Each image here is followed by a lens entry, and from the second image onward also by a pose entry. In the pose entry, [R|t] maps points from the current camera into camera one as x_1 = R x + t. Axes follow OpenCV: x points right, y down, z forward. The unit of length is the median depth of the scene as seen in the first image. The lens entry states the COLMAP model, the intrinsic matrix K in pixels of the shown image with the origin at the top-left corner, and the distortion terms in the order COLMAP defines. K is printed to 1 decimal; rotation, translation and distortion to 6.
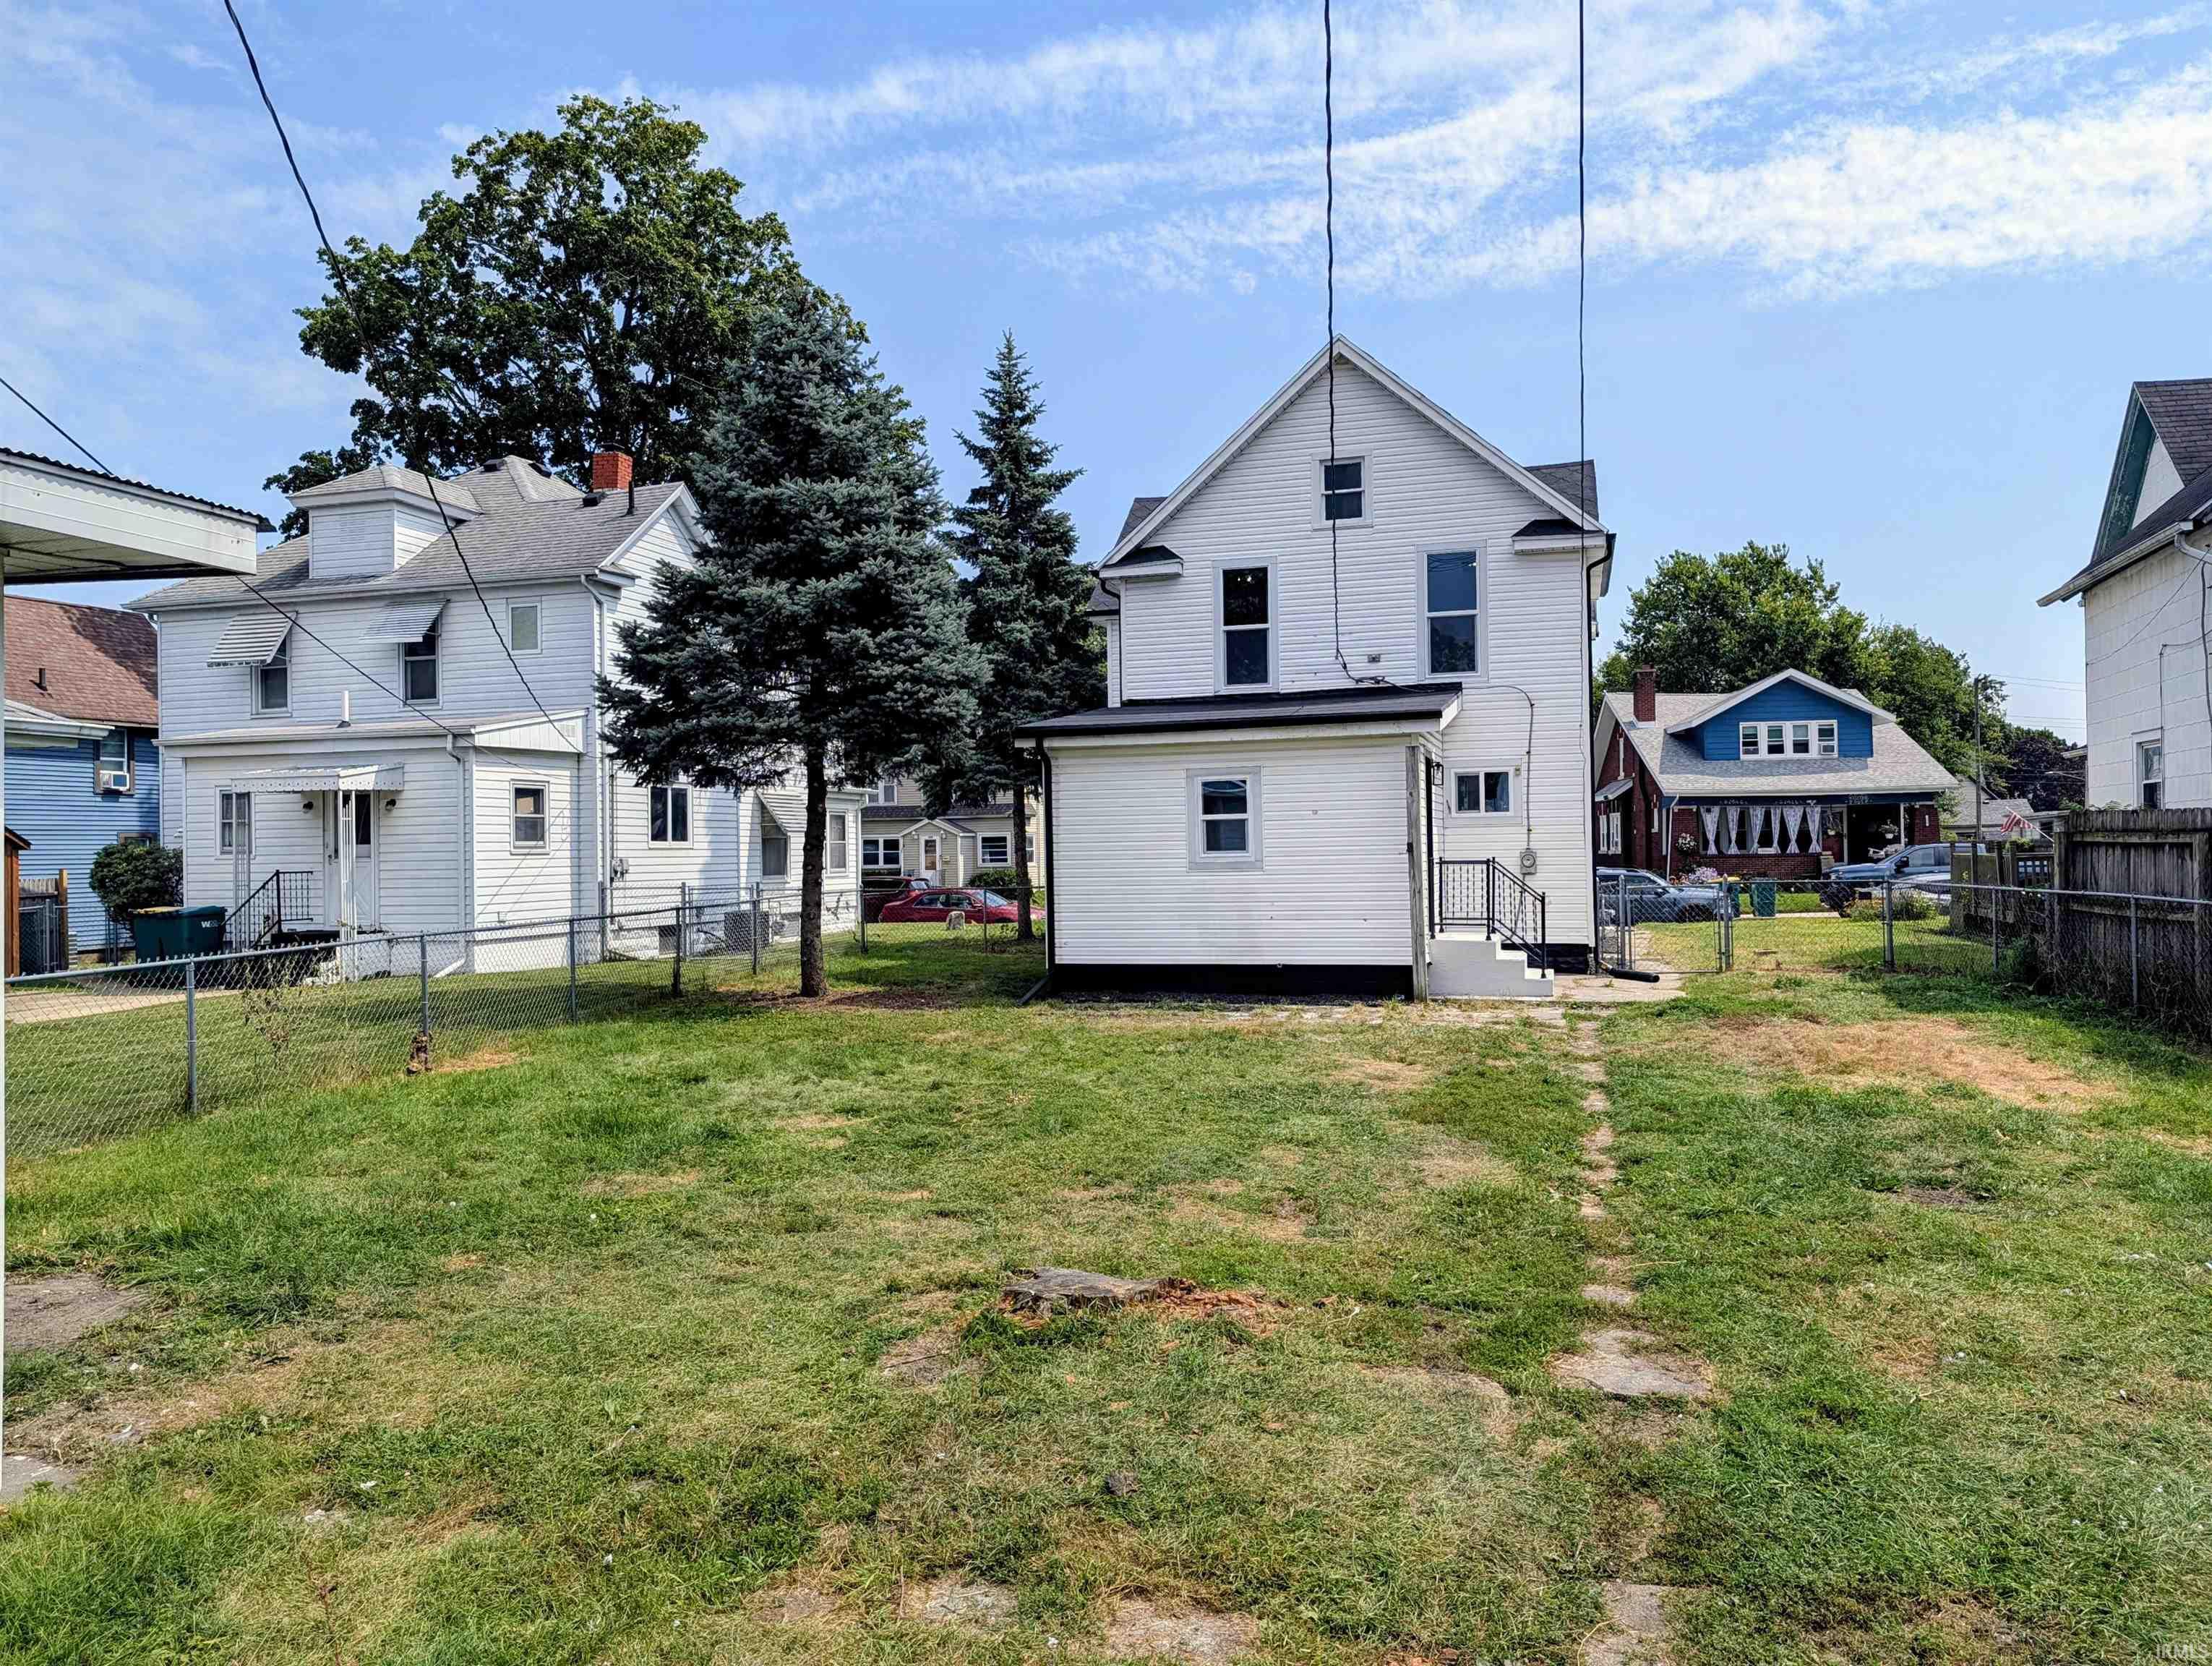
lens RADIAL K [[1614.3, 0, 1106.0], [0, 1614.3, 833.0], [0, 0, 1]] dist [0.019309, -0.005513]
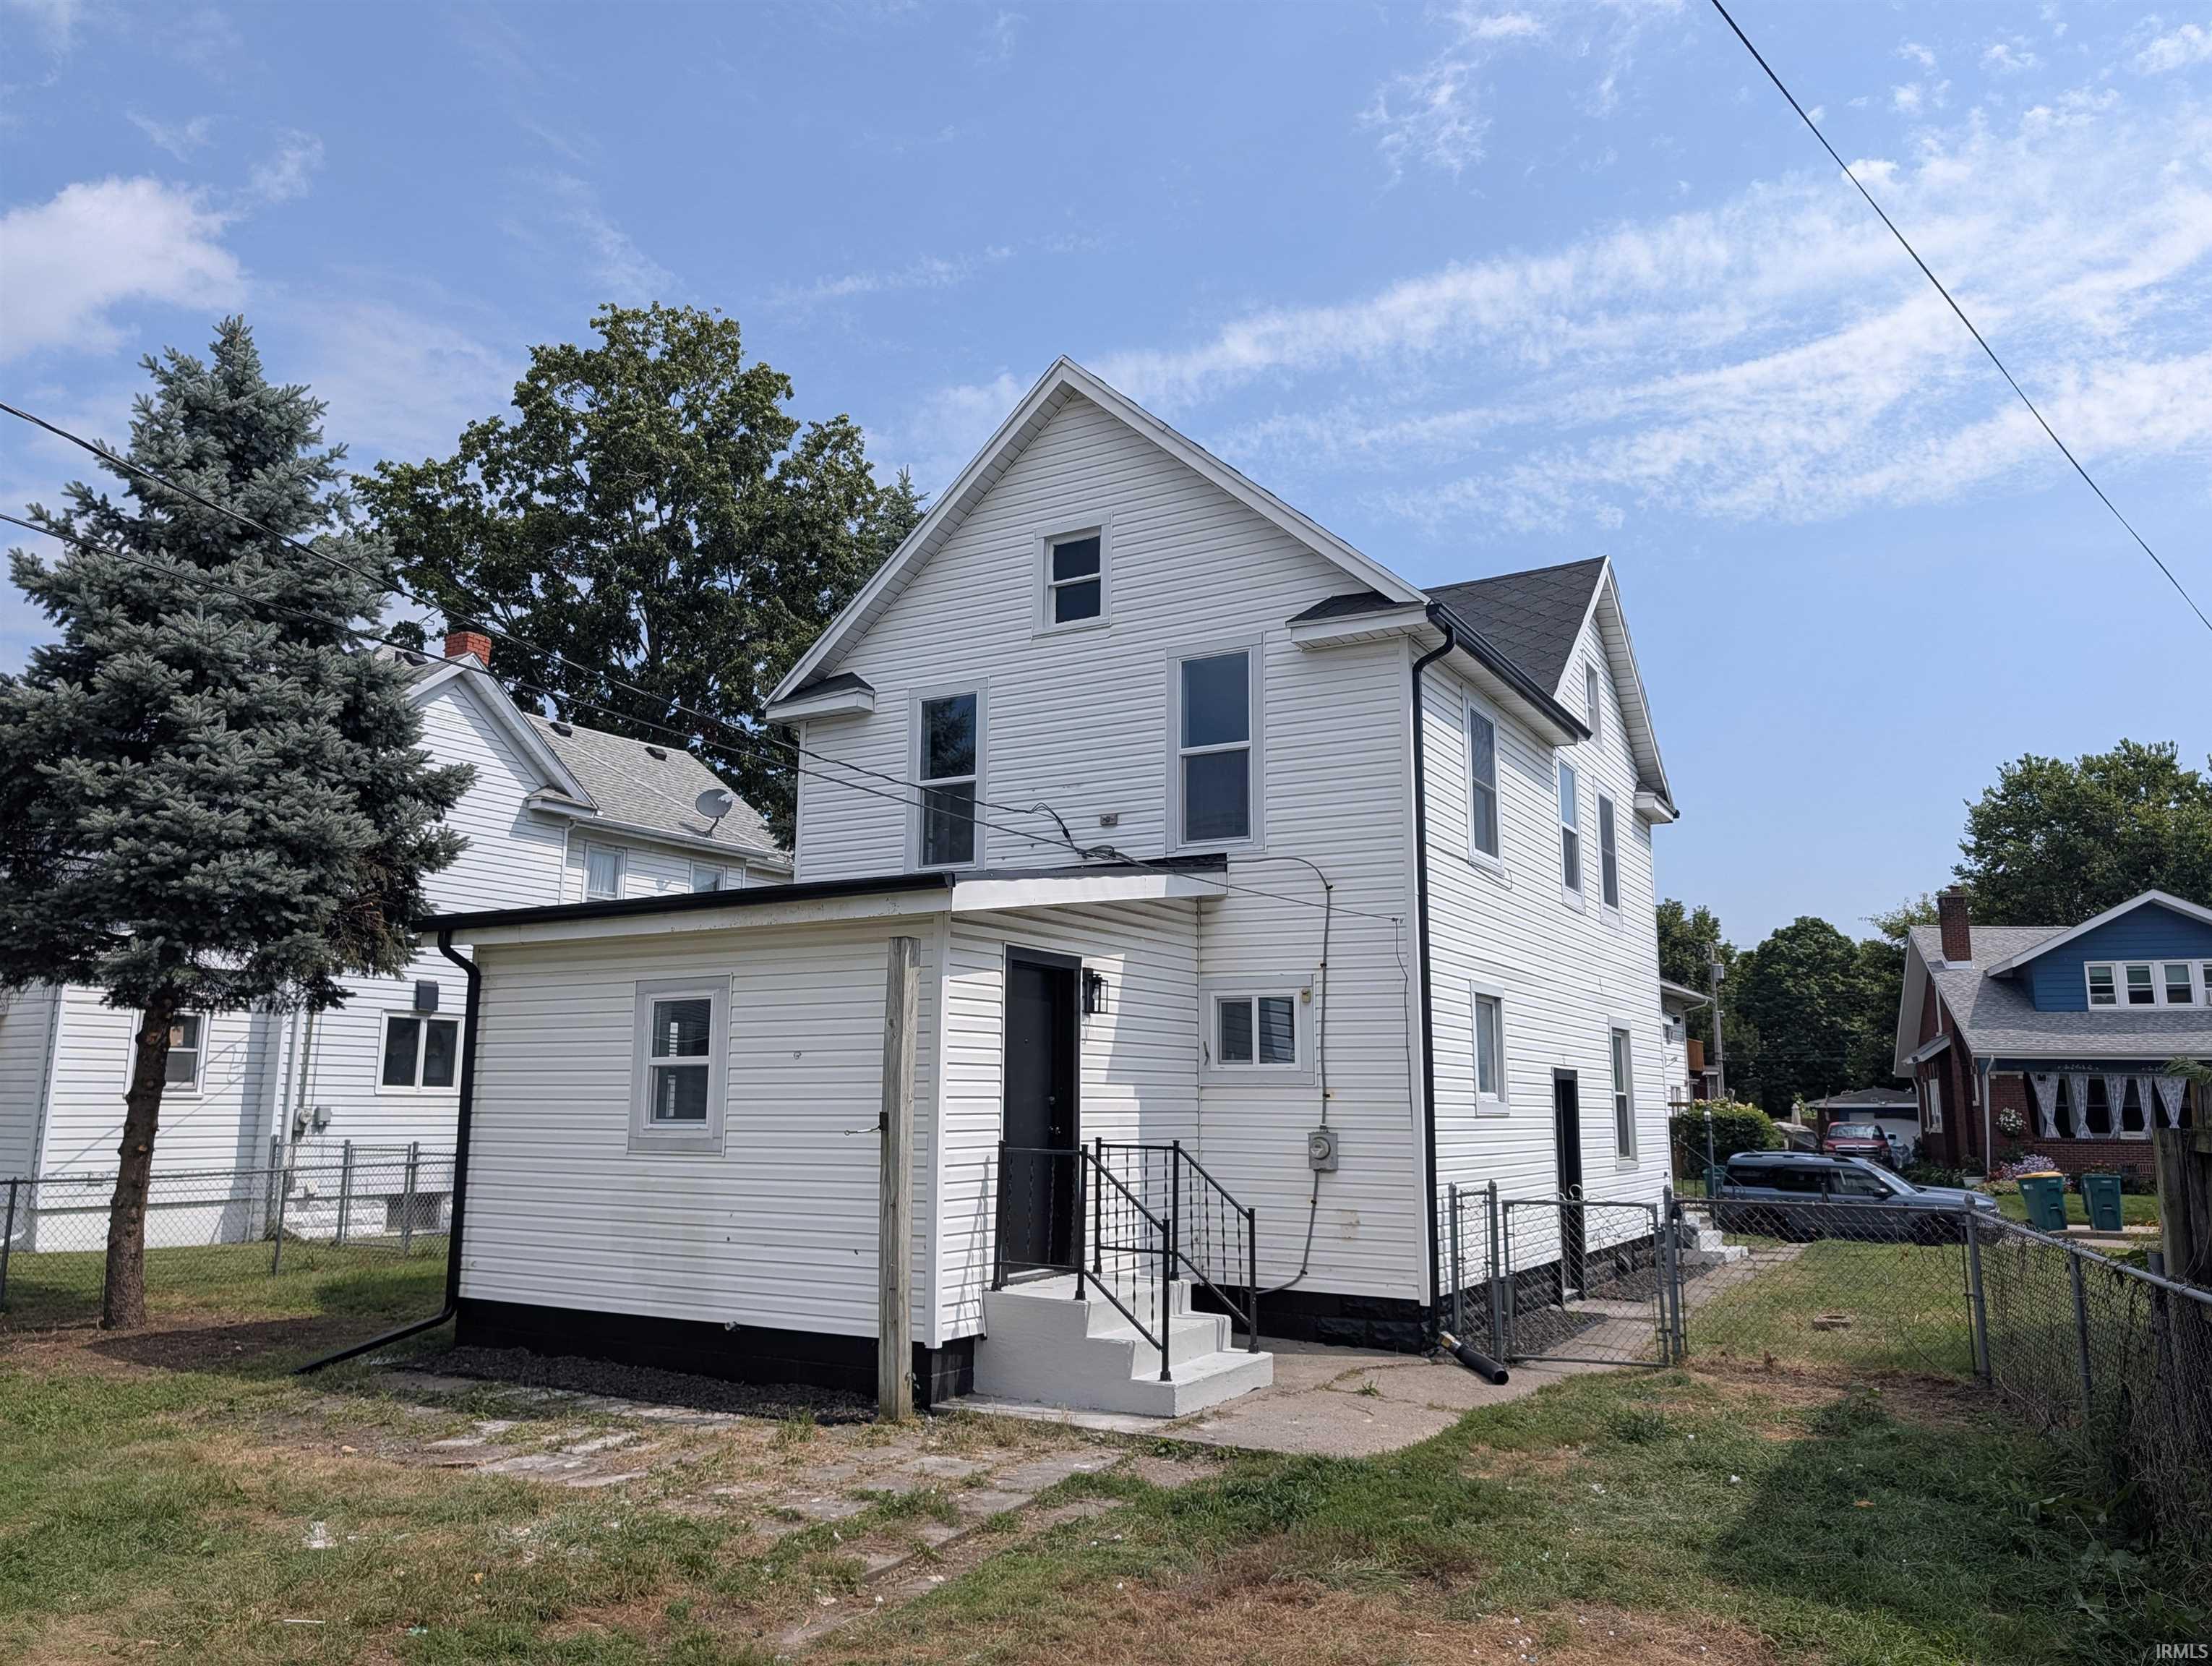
lens RADIAL K [[1615.1, 0, 1106.5], [0, 1615.1, 872.0], [0, 0, 1]] dist [0.034218, -0.014052]
pose [[0.970454, -0.011209, -0.241026, 0.134708], [-0.020827, 0.991301, -0.129957, -0.001341], [0.240386, 0.131137, 0.961778, 0.156291]]
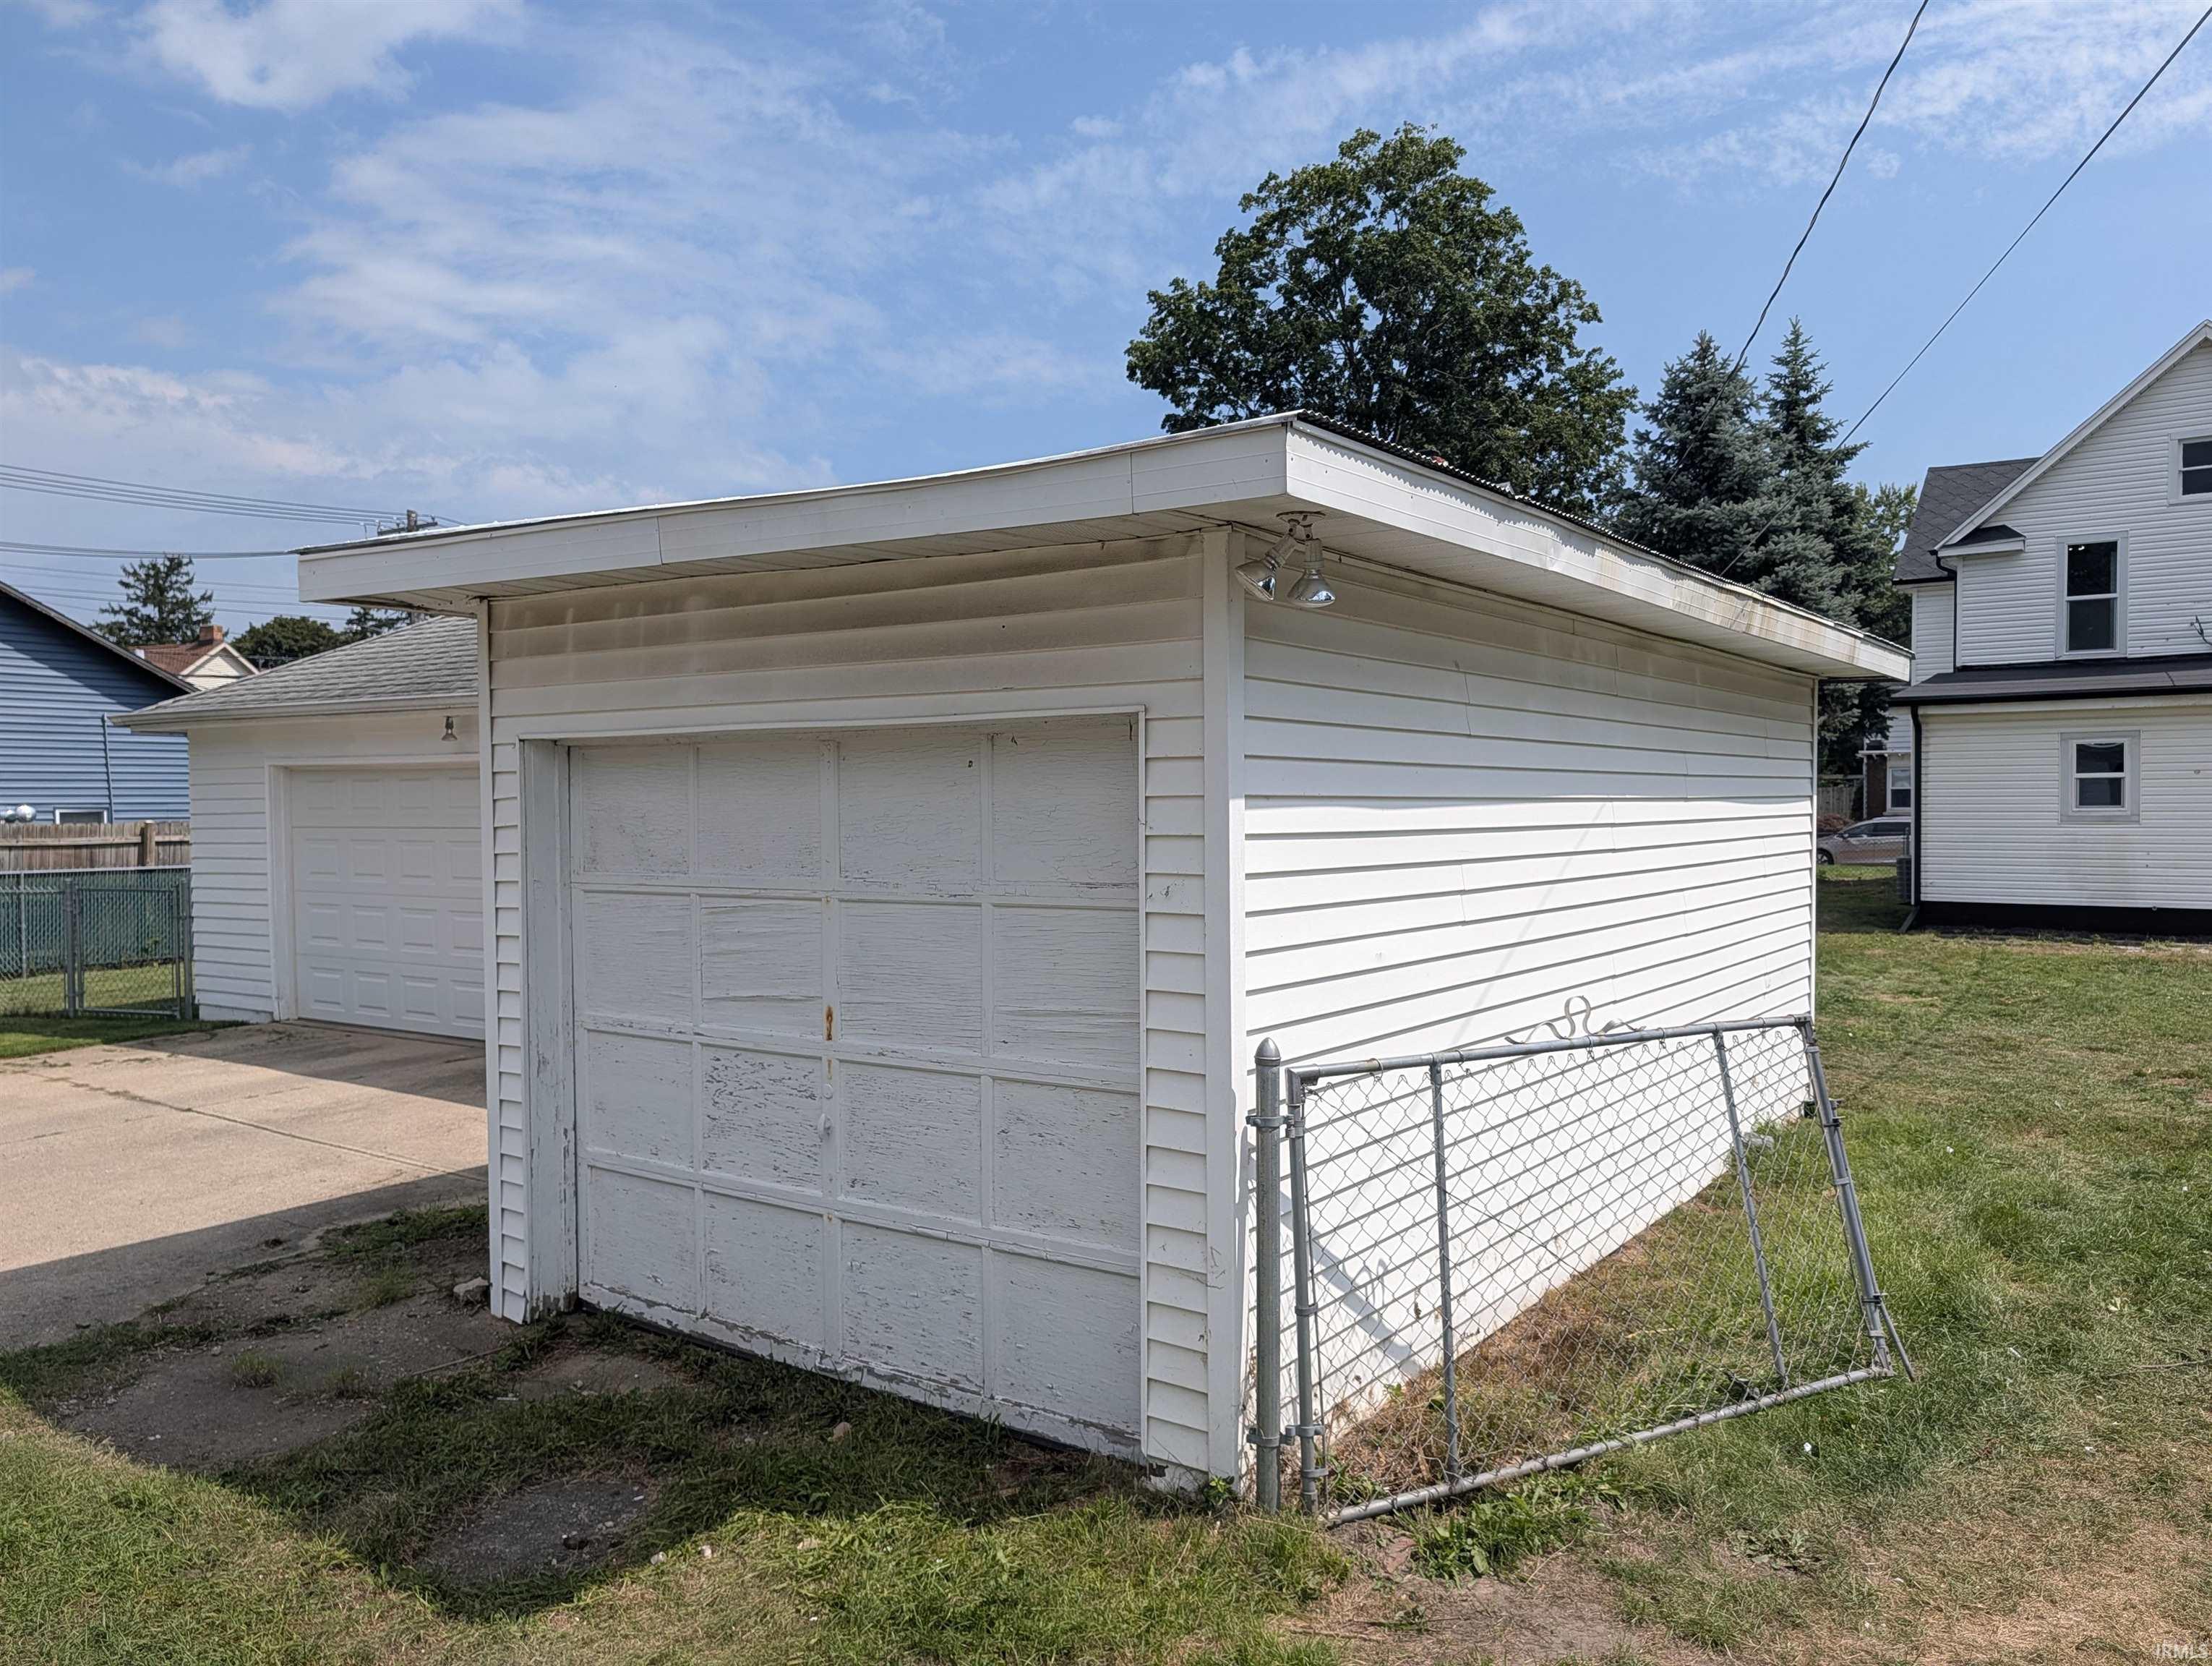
lens RADIAL K [[1582.3, 0, 1104.6], [0, 1582.3, 865.1], [0, 0, 1]] dist [0.011039, -0.000425]
pose [[0.939242, 0.020758, -0.342627, -0.071218], [0.000594, 0.998070, 0.062097, -0.006063], [0.343255, -0.058527, 0.937417, -0.103212]]
